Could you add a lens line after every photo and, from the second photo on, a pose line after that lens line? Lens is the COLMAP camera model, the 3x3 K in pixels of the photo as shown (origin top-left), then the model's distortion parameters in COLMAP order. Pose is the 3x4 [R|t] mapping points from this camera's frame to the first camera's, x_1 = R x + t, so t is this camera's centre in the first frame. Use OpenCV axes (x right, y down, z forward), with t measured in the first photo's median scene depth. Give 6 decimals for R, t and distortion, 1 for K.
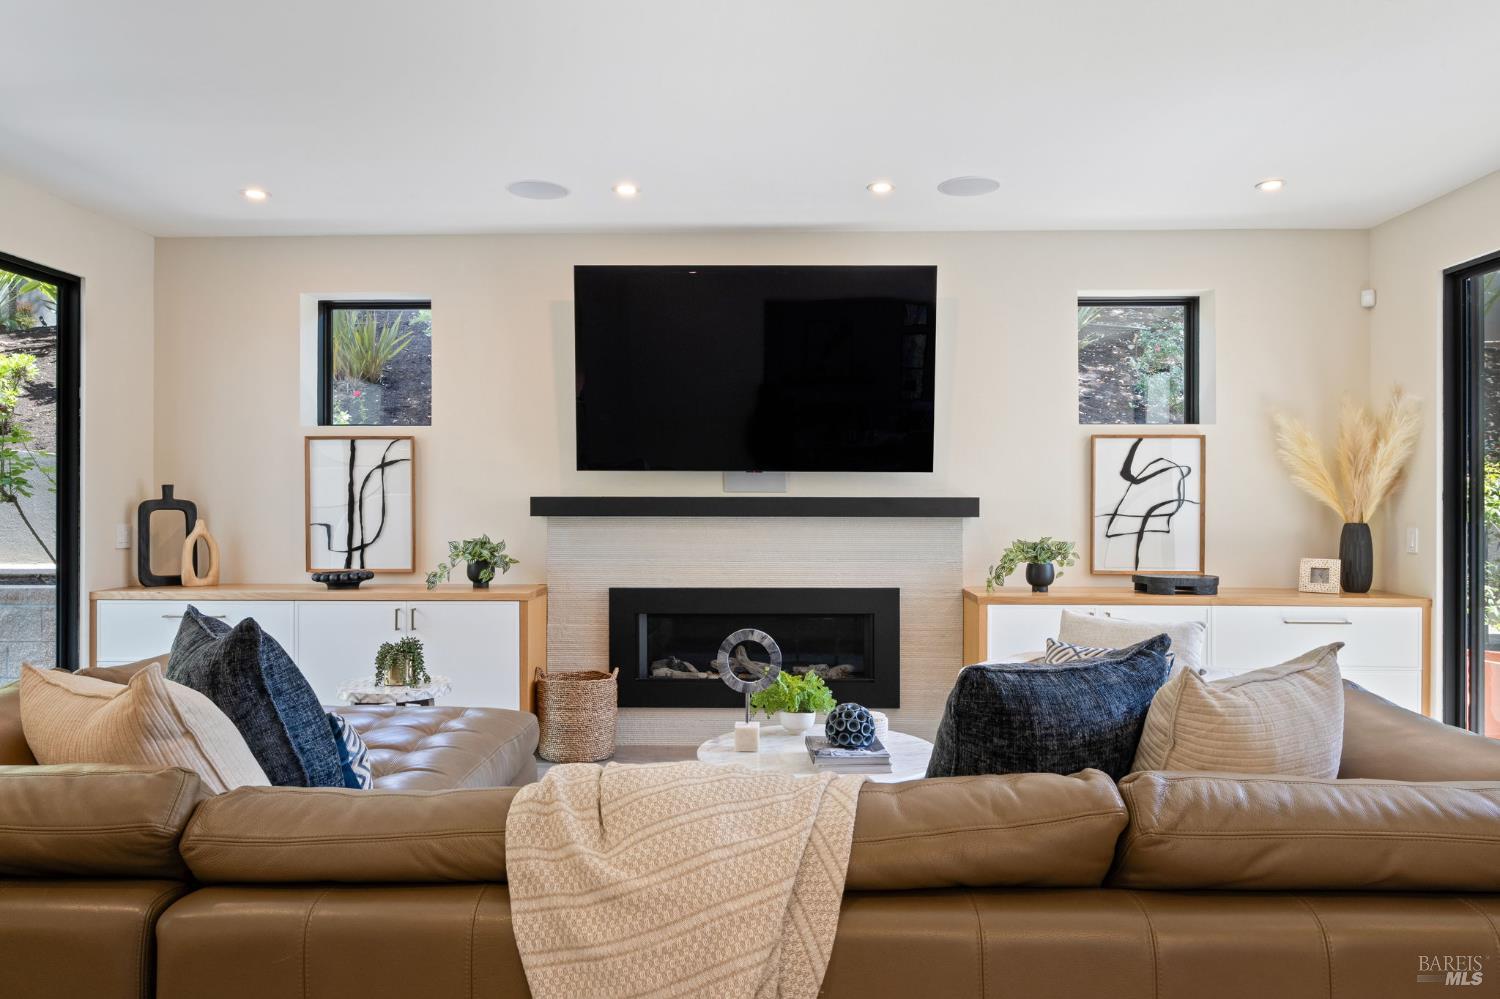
lens RADIAL K [[990.5, 0, 760.3], [0, 990.5, 500.4], [0, 0, 1]] dist [0.006575, 0.001111]
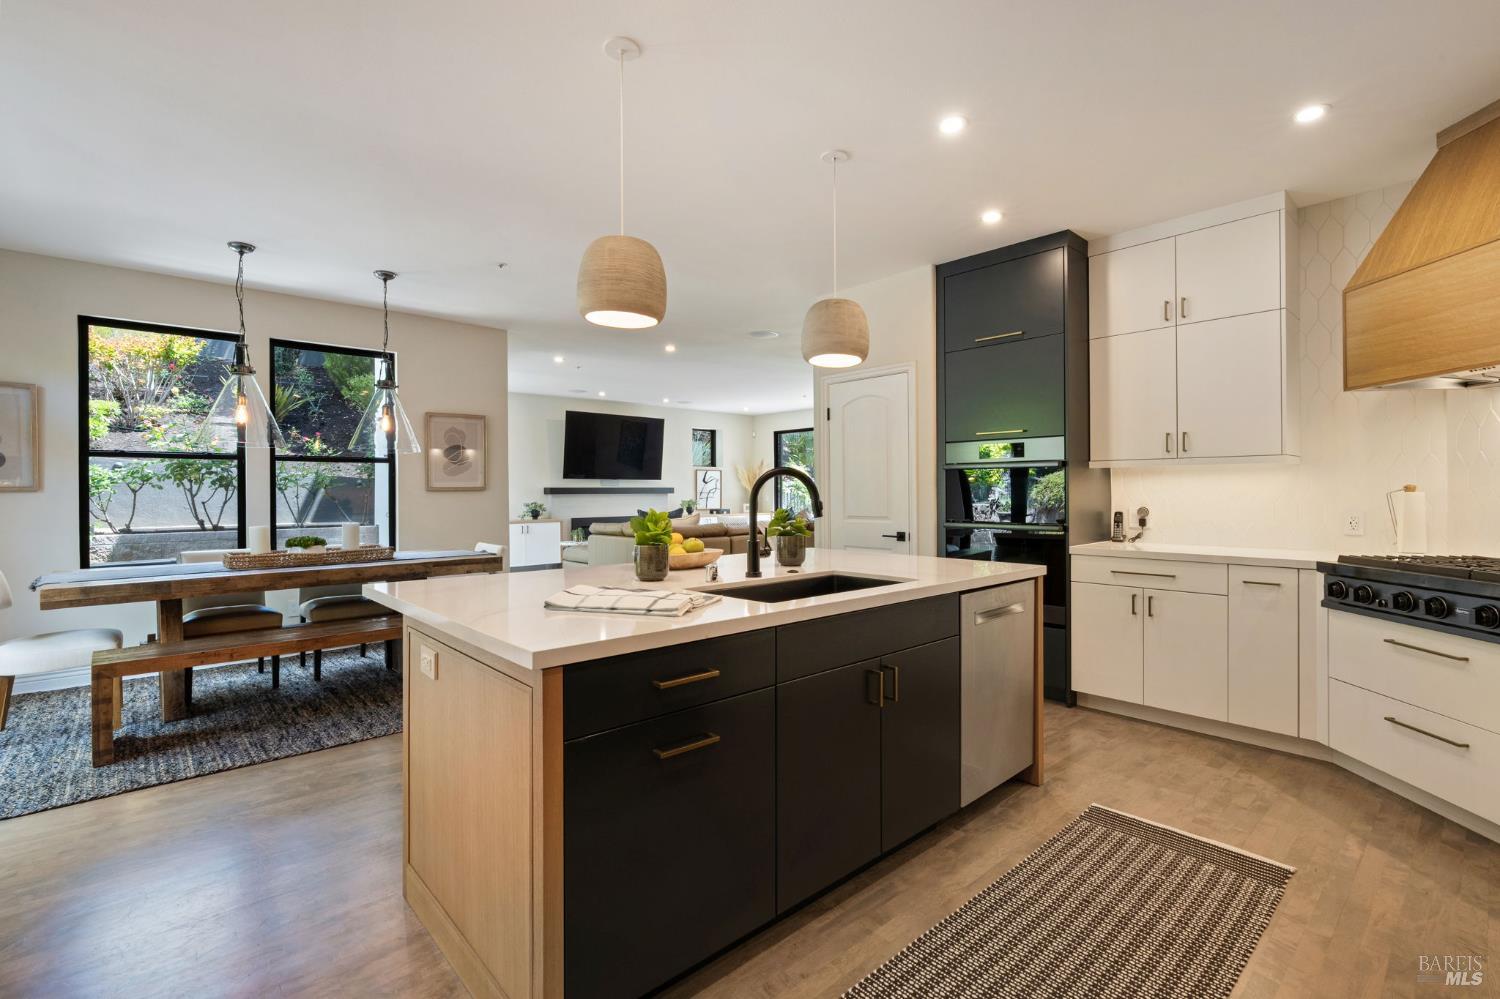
lens RADIAL K [[675.2, 0, 751.1], [0, 675.2, 495.4], [0, 0, 1]] dist [0.010203, 0.000780]
pose [[0.722593, -0.011015, 0.691186, -1.168235], [0.020772, 0.999768, -0.005784, 0.042563], [-0.690961, 0.018537, 0.722654, -0.845068]]
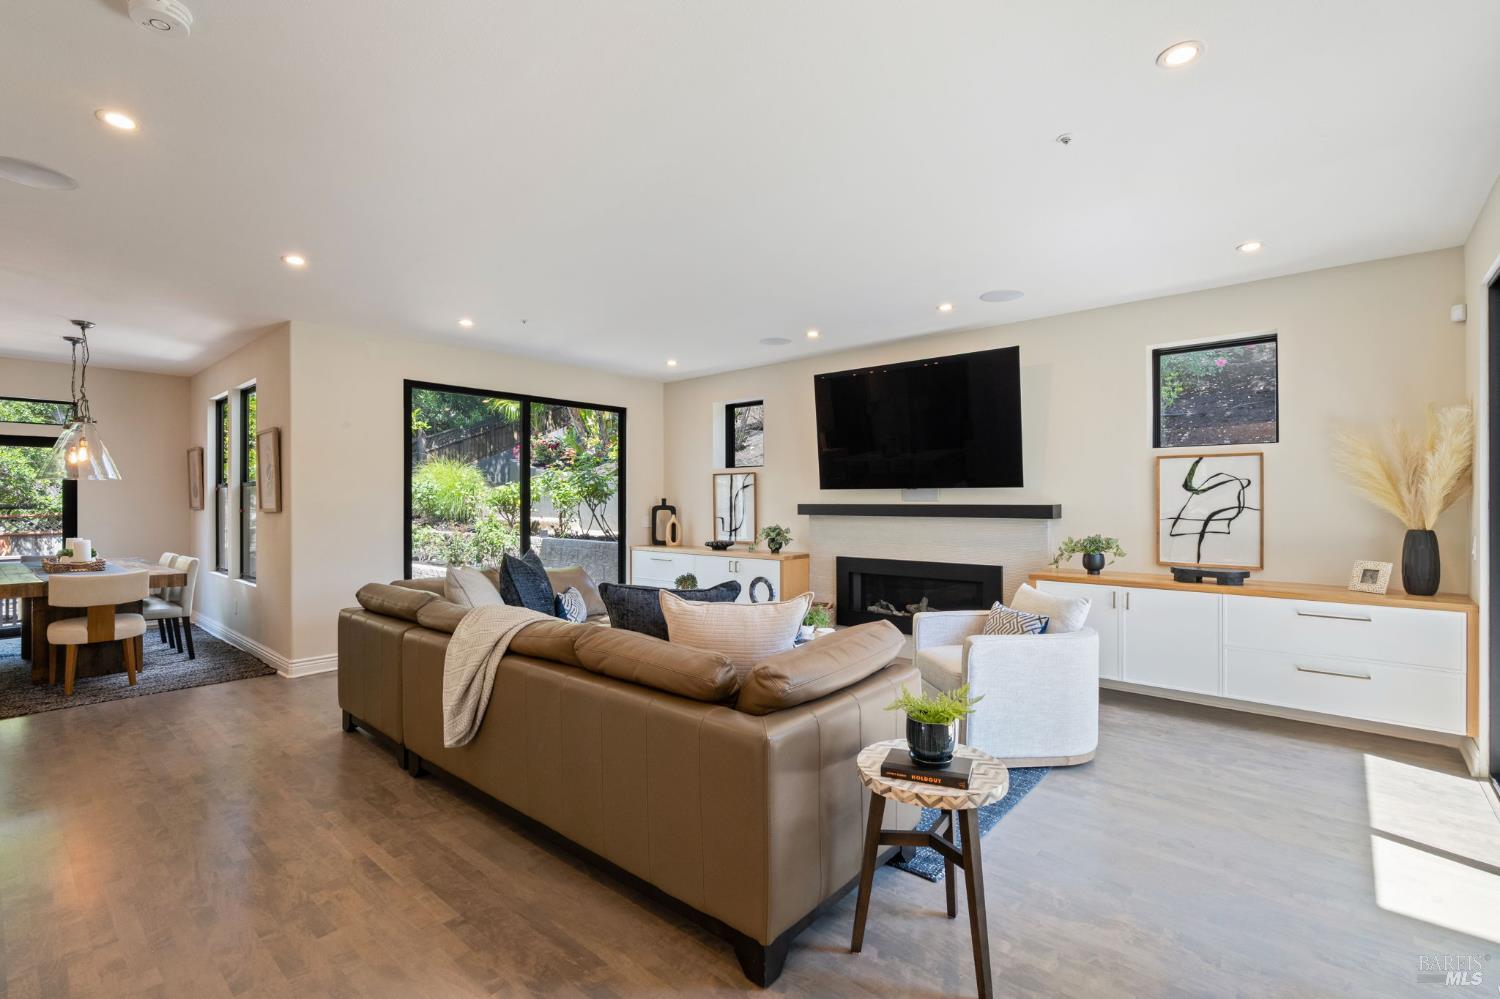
lens RADIAL K [[675.2, 0, 764.9], [0, 675.2, 495.2], [0, 0, 1]] dist [0.010203, 0.000780]
pose [[0.782232, -0.007591, -0.622941, 0.487282], [0.000485, 0.999933, -0.011575, -0.005655], [0.622987, 0.008752, 0.782183, -0.008041]]
